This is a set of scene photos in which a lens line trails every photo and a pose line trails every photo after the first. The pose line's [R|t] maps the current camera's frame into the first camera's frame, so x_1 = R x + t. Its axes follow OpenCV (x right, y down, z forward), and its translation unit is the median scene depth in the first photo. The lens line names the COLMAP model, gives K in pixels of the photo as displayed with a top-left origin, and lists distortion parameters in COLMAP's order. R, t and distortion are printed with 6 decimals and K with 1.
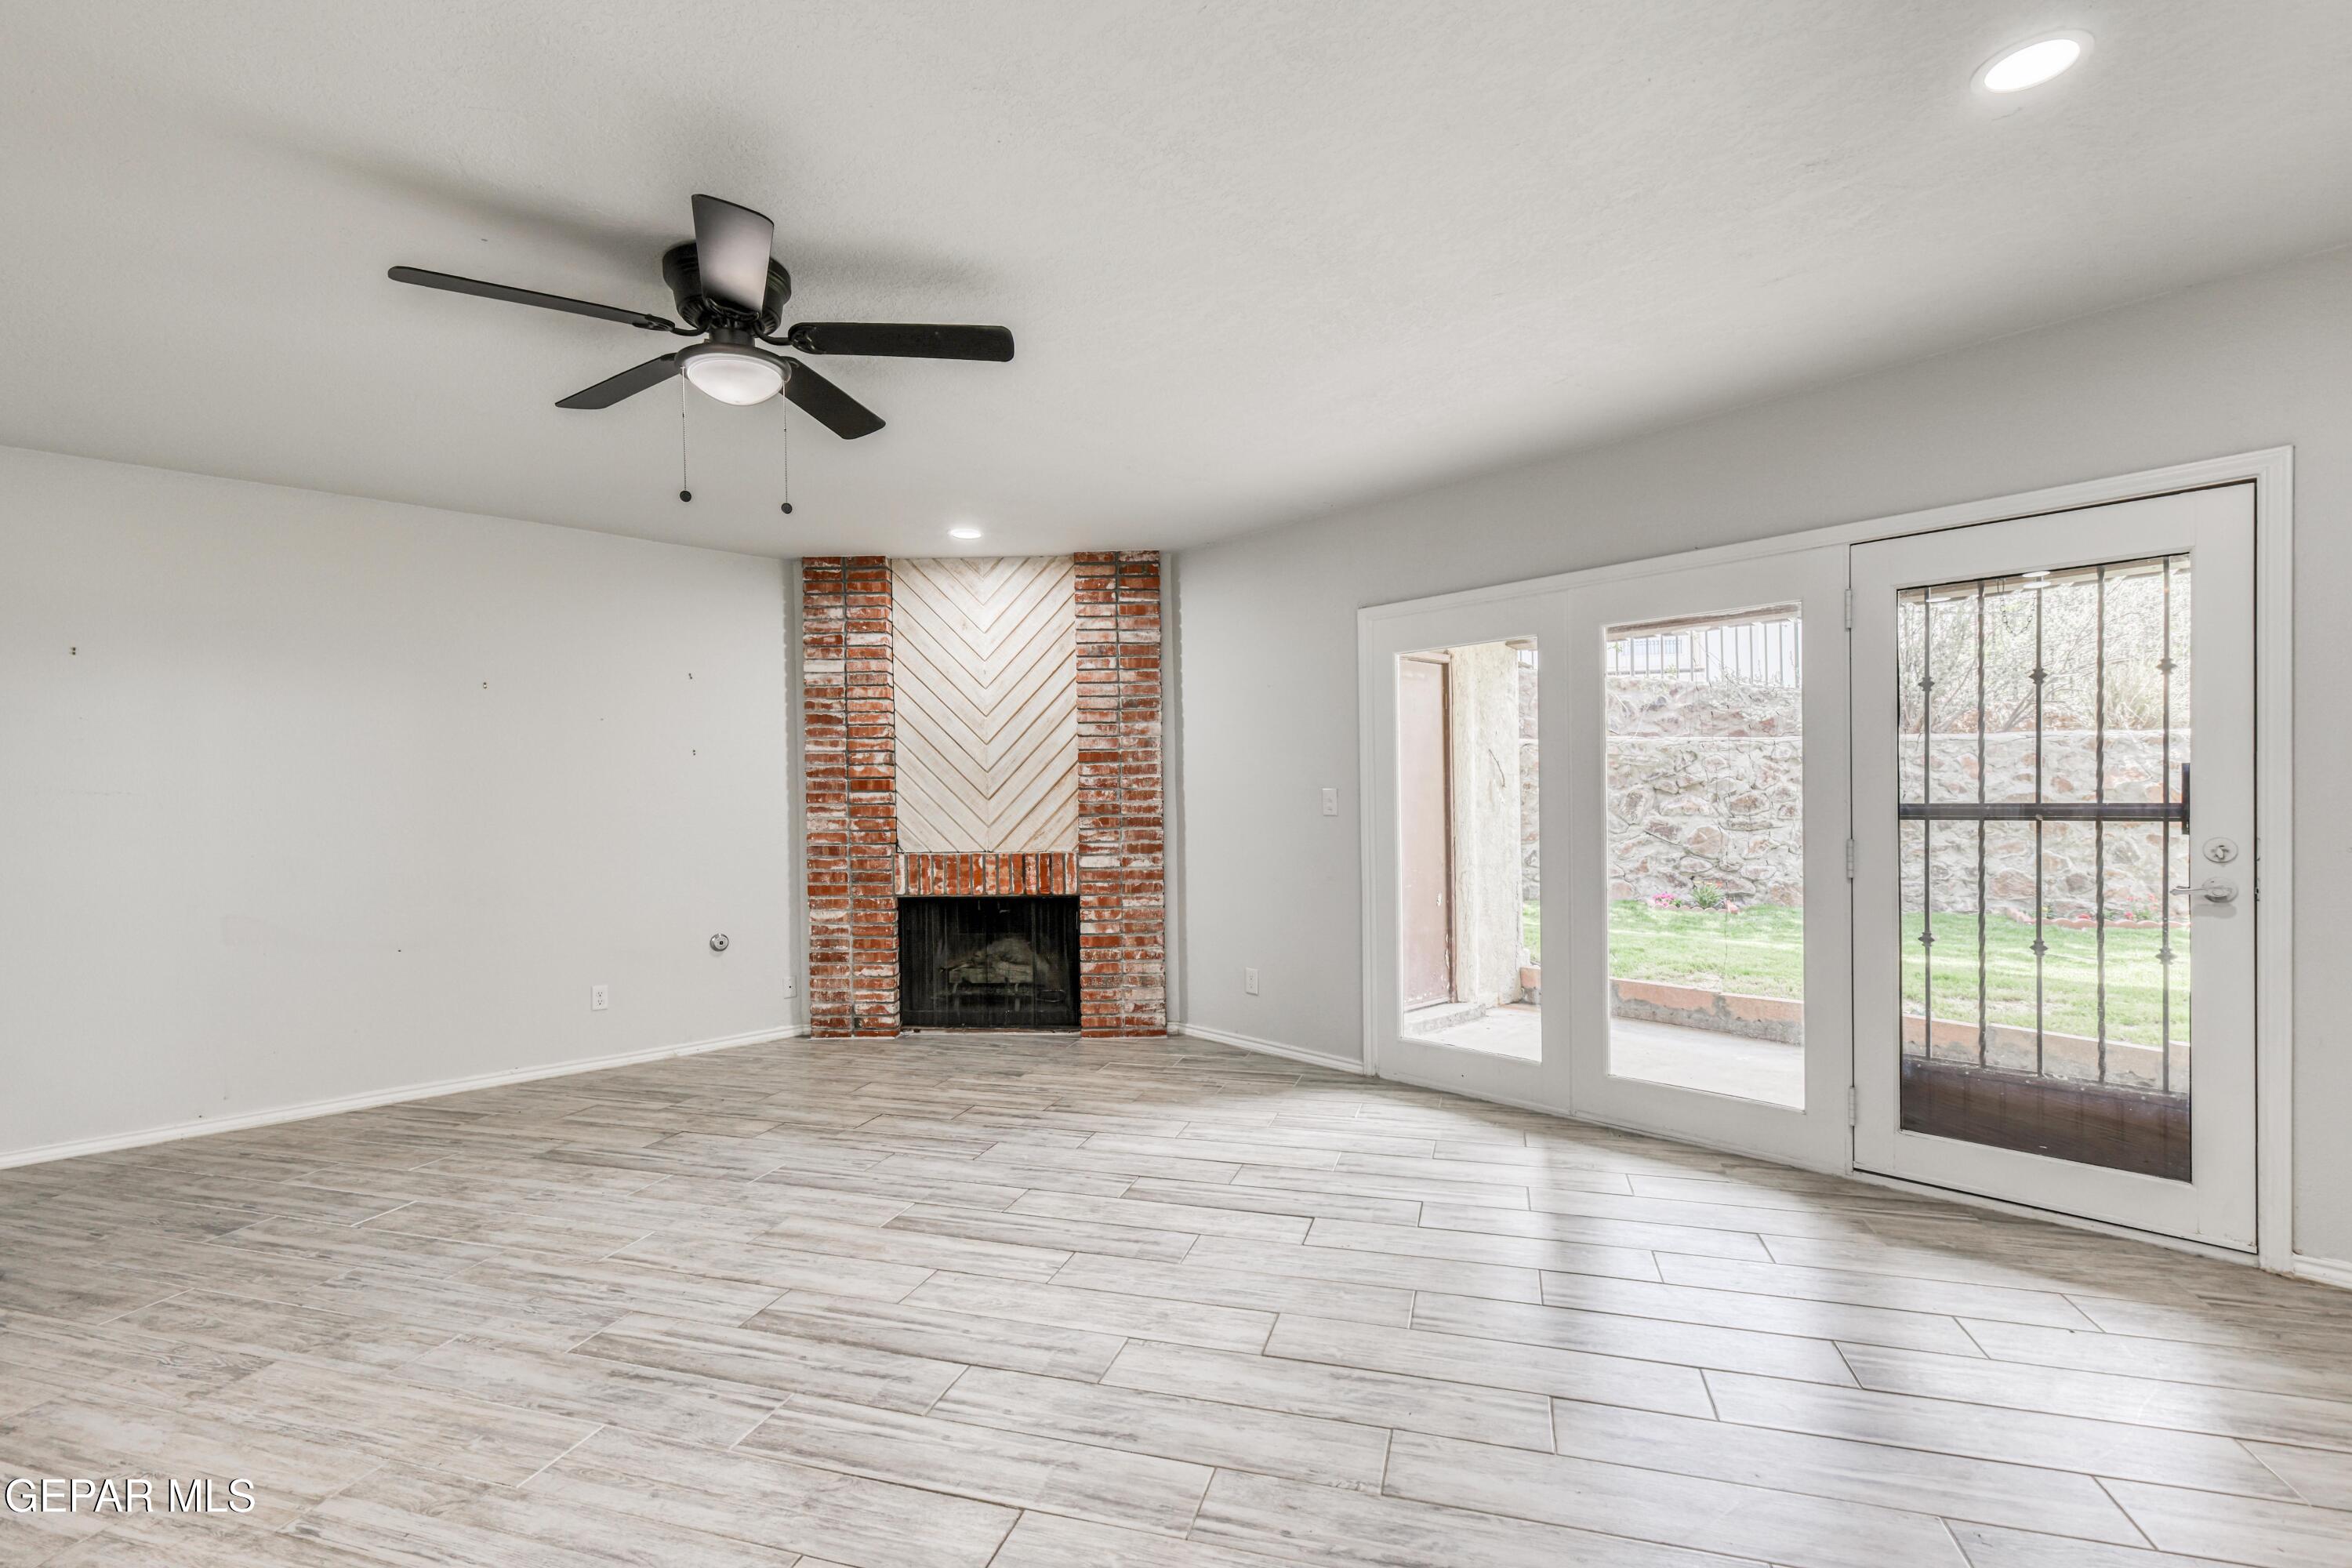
lens RADIAL K [[1069.2, 0, 1178.2], [0, 1069.2, 824.2], [0, 0, 1]] dist [-0.000149, 0.000850]
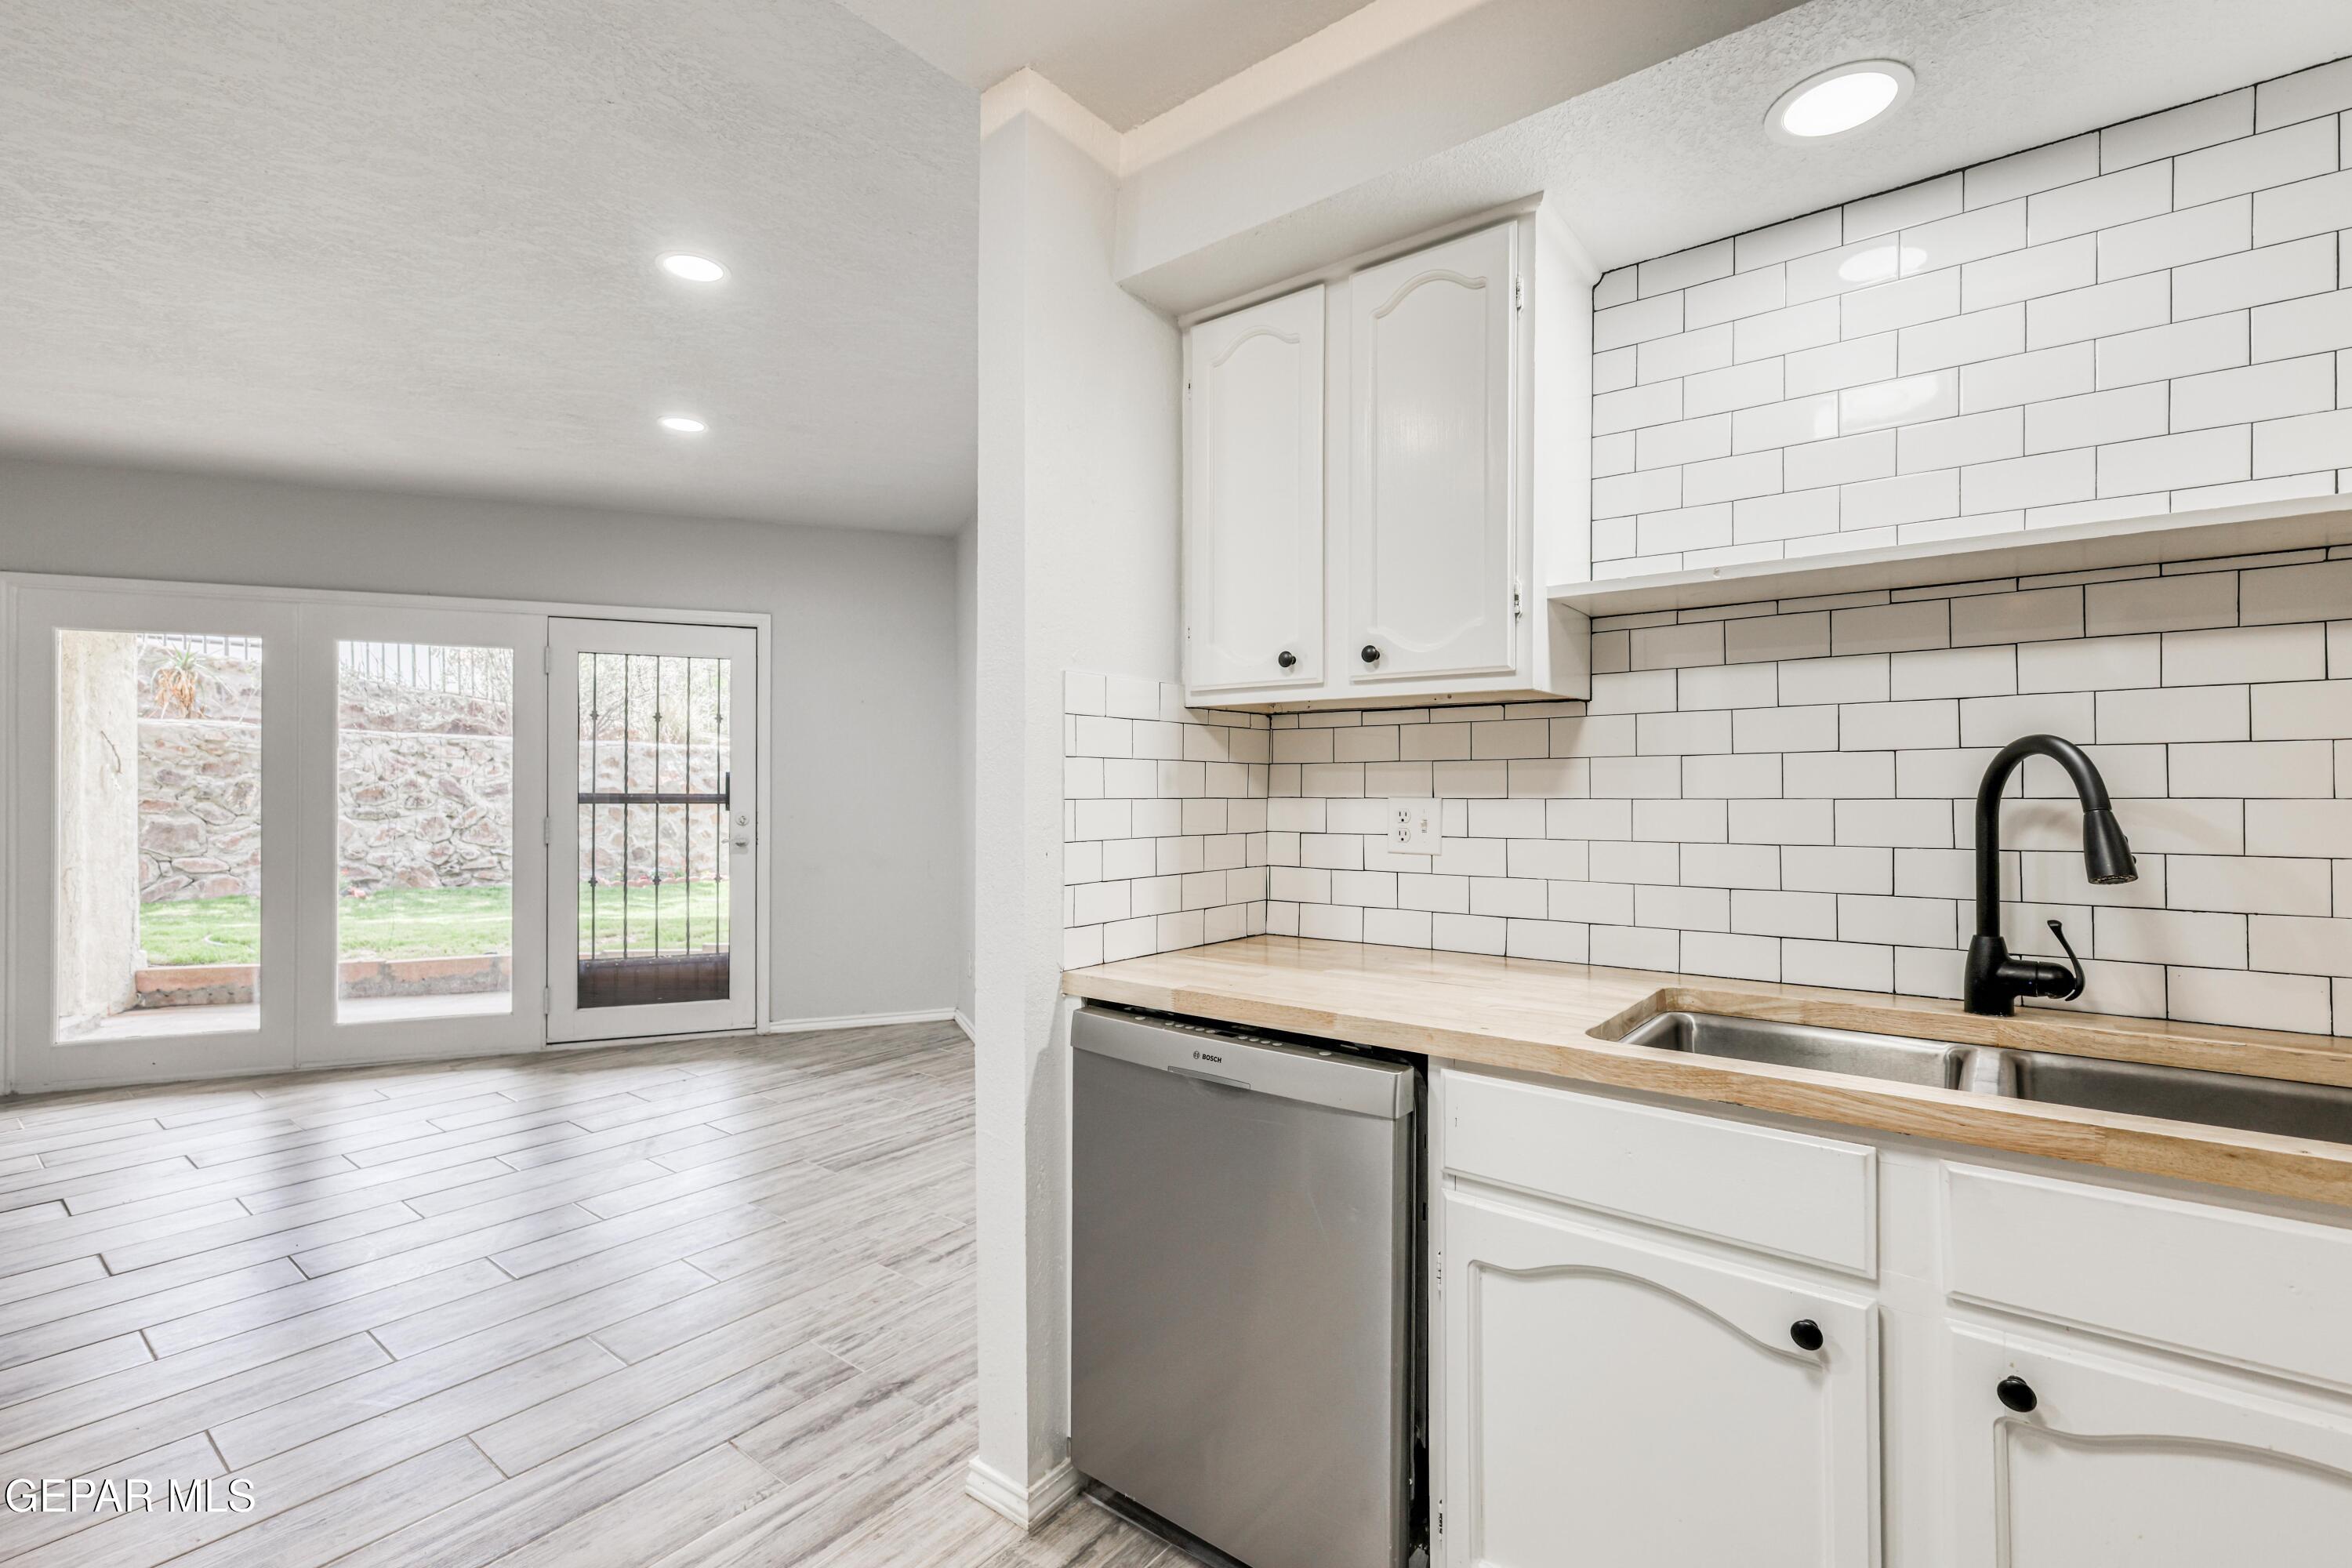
lens RADIAL K [[1069.2, 0, 1167.1], [0, 1069.2, 787.6], [0, 0, 1]] dist [-0.000149, 0.000850]
pose [[0.381758, 0.014537, 0.924148, -0.244231], [0.011400, 0.999726, -0.020436, 0.008003], [-0.924192, 0.018337, 0.381488, -0.210429]]
